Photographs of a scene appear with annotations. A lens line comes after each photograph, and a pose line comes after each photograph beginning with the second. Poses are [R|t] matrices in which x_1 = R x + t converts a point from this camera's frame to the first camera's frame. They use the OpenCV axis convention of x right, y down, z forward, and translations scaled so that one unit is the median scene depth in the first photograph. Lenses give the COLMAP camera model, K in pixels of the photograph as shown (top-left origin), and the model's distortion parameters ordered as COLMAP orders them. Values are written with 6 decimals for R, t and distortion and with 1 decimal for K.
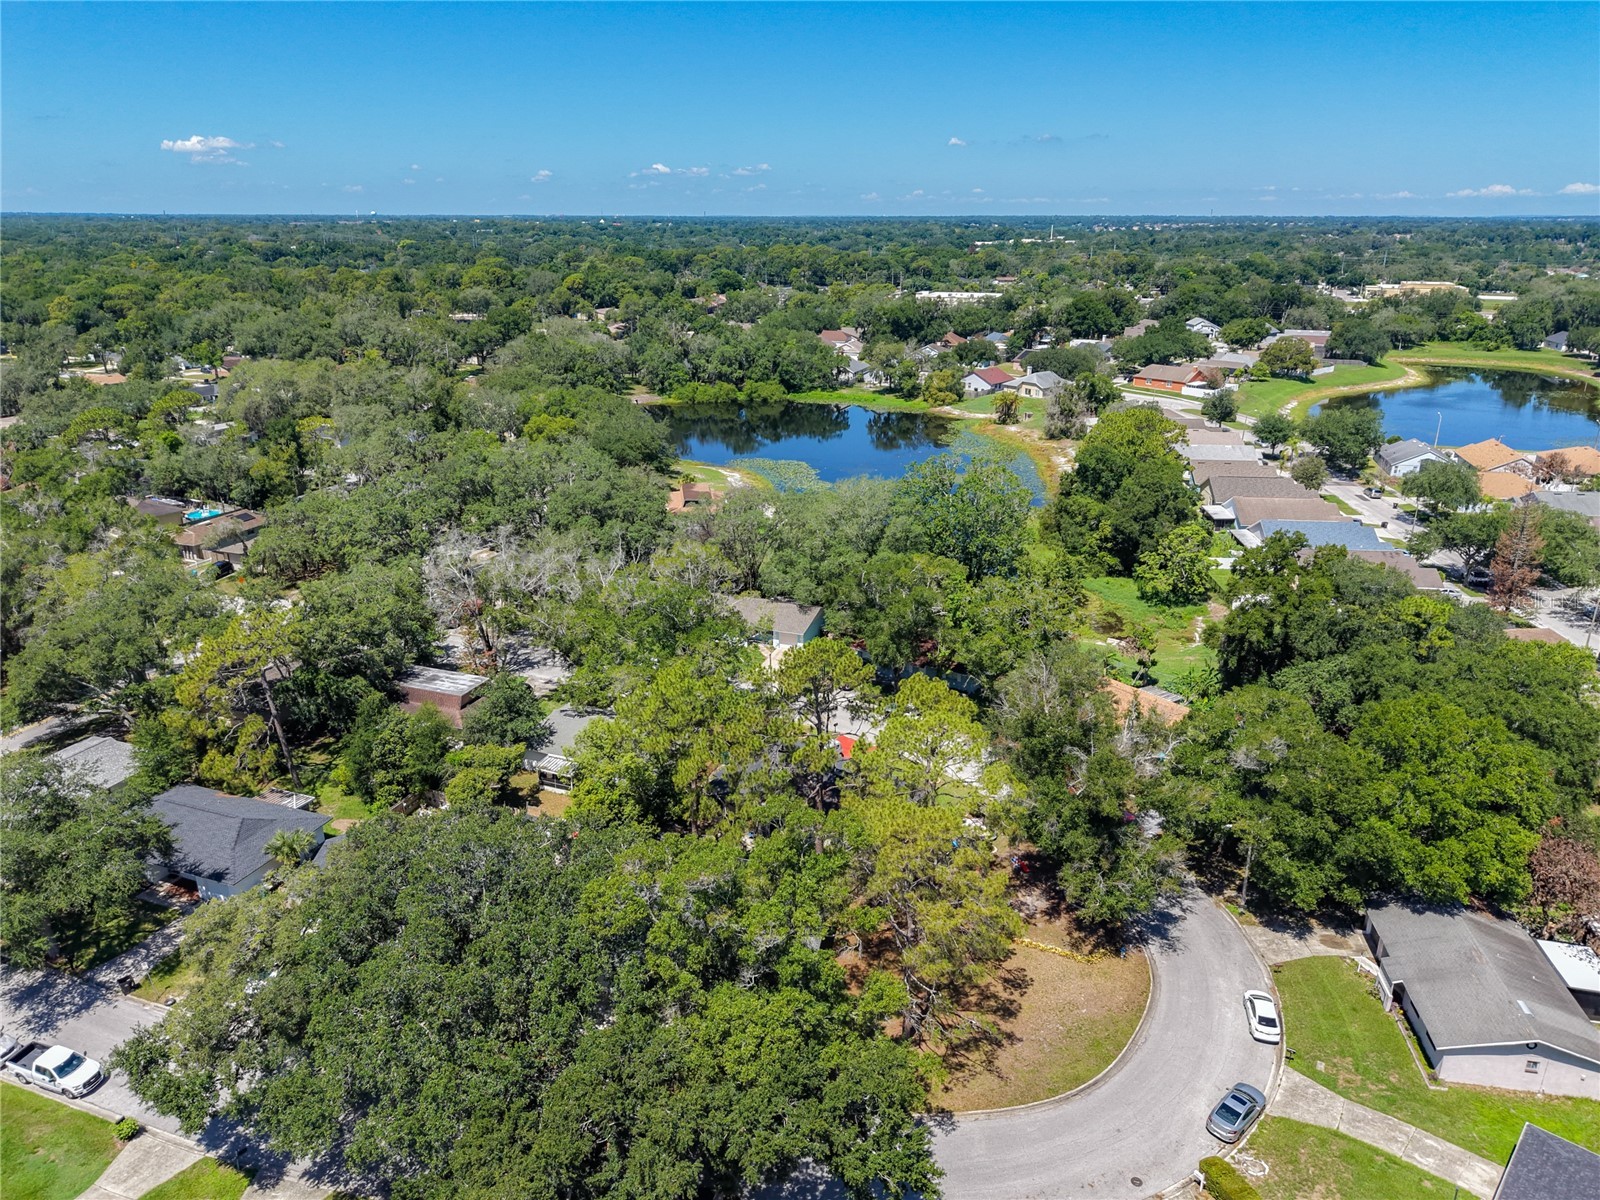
lens RADIAL K [[1095.2, 0, 804.1], [0, 1095.2, 600.2], [0, 0, 1]] dist [0.023585, -0.020947]
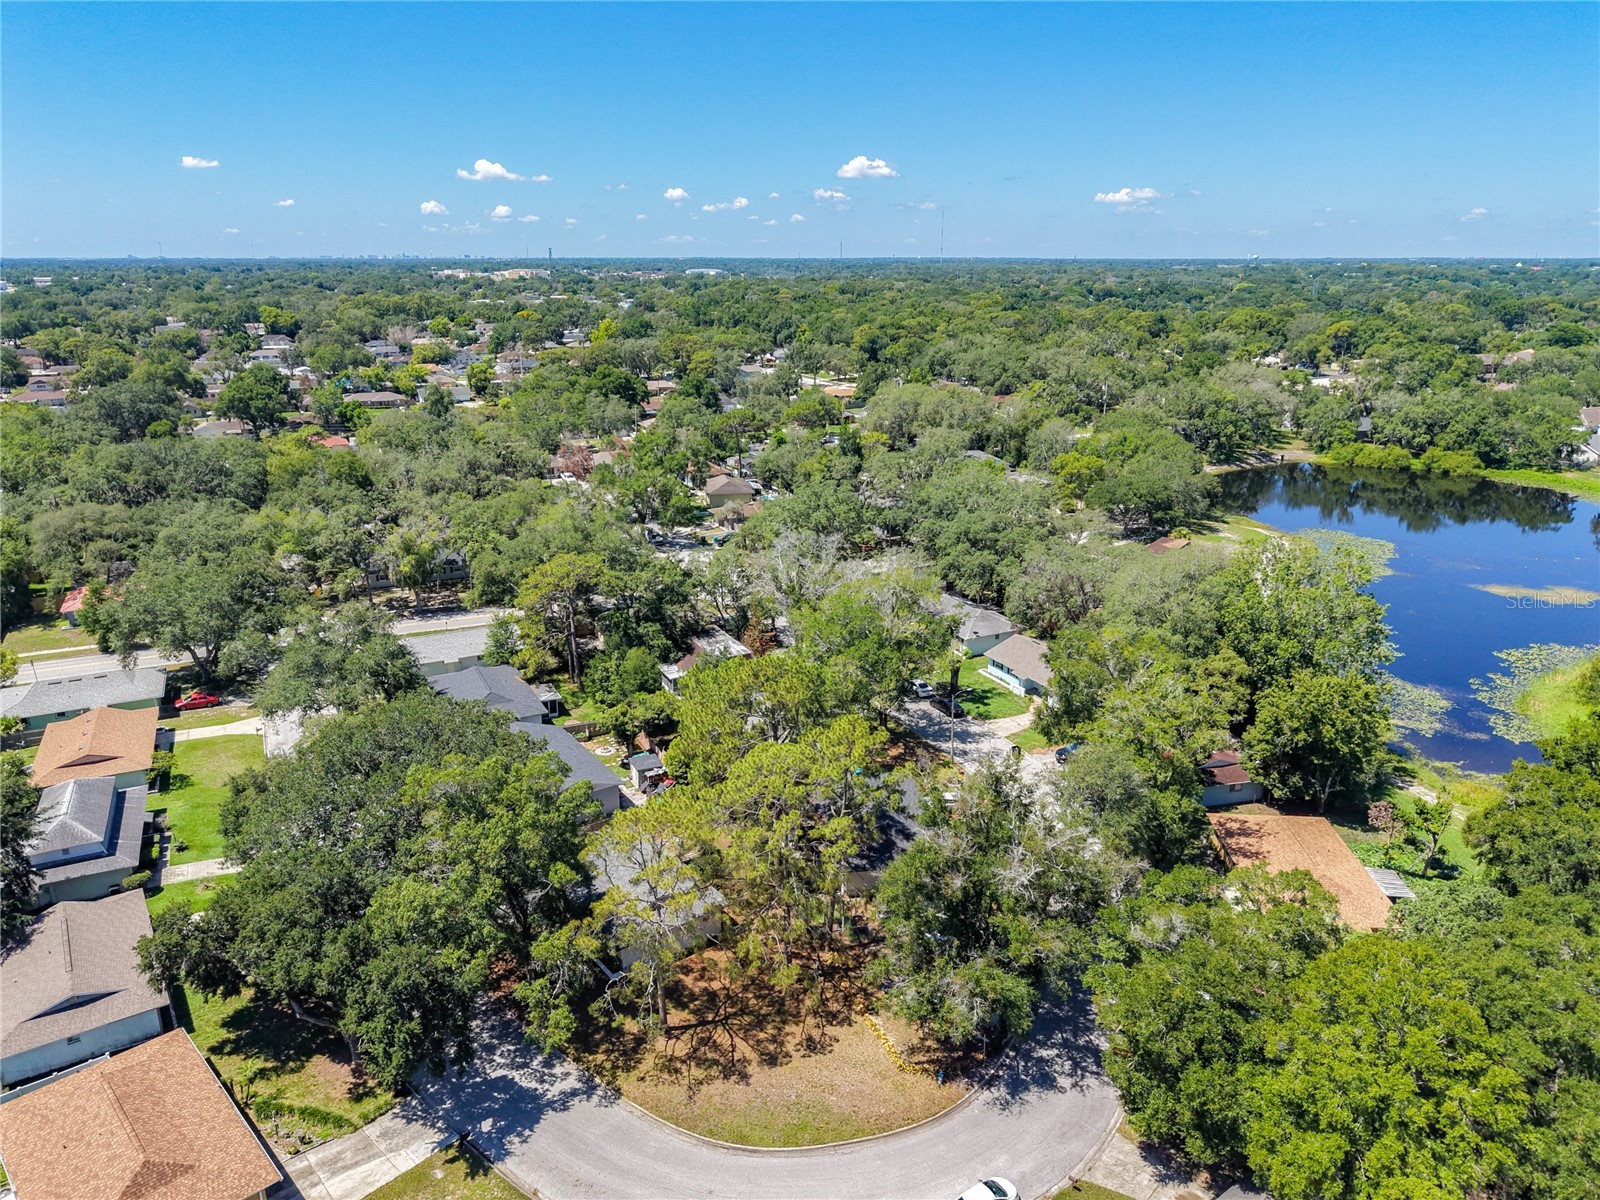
lens RADIAL K [[1095.2, 0, 800.5], [0, 1095.2, 600.5], [0, 0, 1]] dist [0.023585, -0.020947]
pose [[0.732882, 0.200379, -0.650178, 0.660067], [-0.223111, 0.973583, 0.048558, -0.067549], [0.642733, 0.109474, 0.758228, 0.198684]]
